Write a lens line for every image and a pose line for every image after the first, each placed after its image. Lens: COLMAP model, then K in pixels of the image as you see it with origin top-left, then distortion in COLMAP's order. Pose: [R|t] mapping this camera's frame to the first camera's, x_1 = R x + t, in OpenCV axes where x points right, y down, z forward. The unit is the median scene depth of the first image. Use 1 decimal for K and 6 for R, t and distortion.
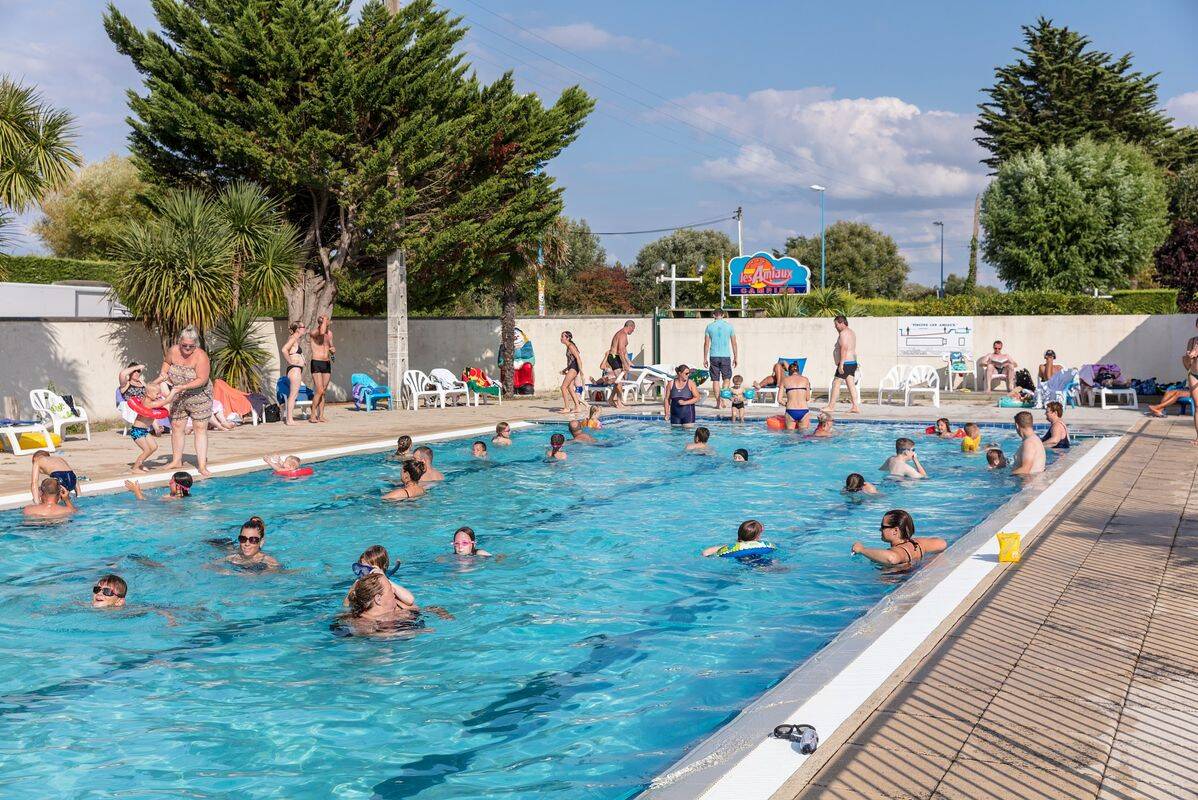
lens RADIAL K [[1367.5, 0, 599.0], [0, 1367.5, 400.0], [0, 0, 1]] dist [0.007665, -0.030678]
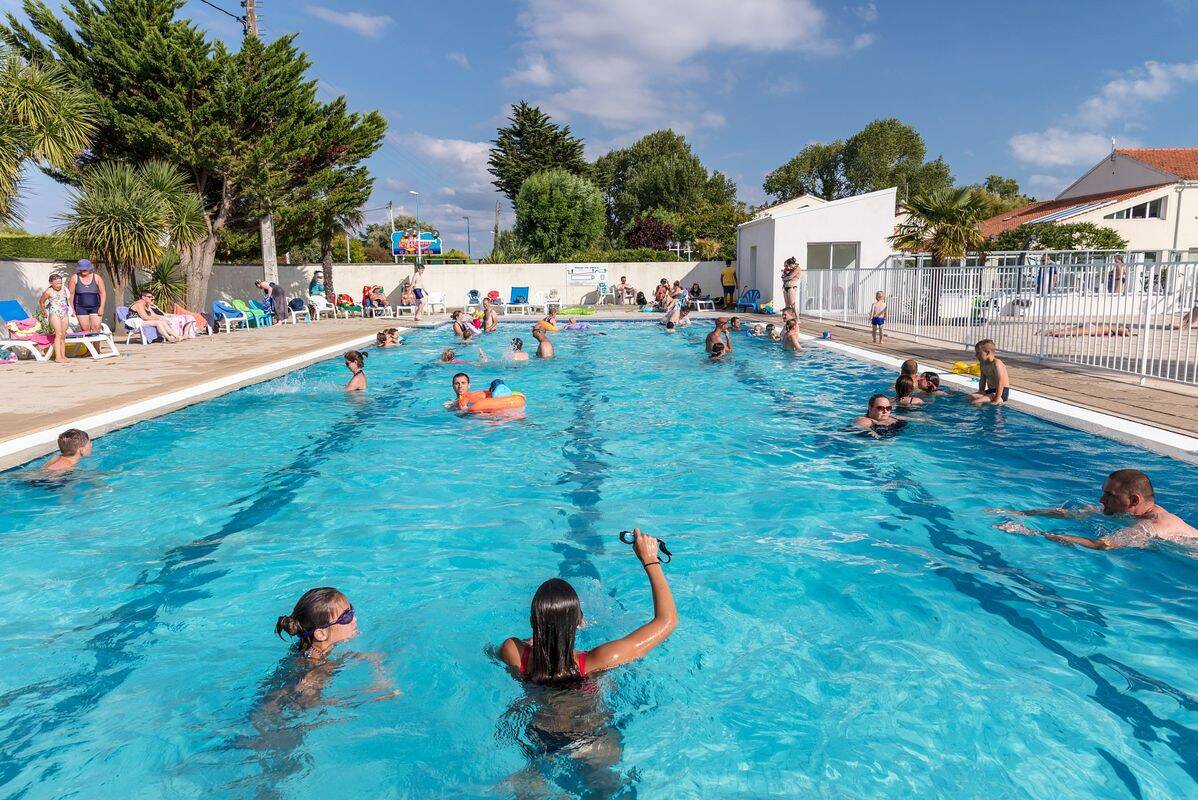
lens RADIAL K [[774.0, 0, 599.0], [0, 774.0, 400.0], [0, 0, 1]] dist [0.000259, 0.000654]
pose [[0.911658, -0.068890, 0.405133, -0.170746], [0.026992, 0.993758, 0.108242, 0.007627], [-0.410061, -0.087745, 0.907827, 0.080094]]
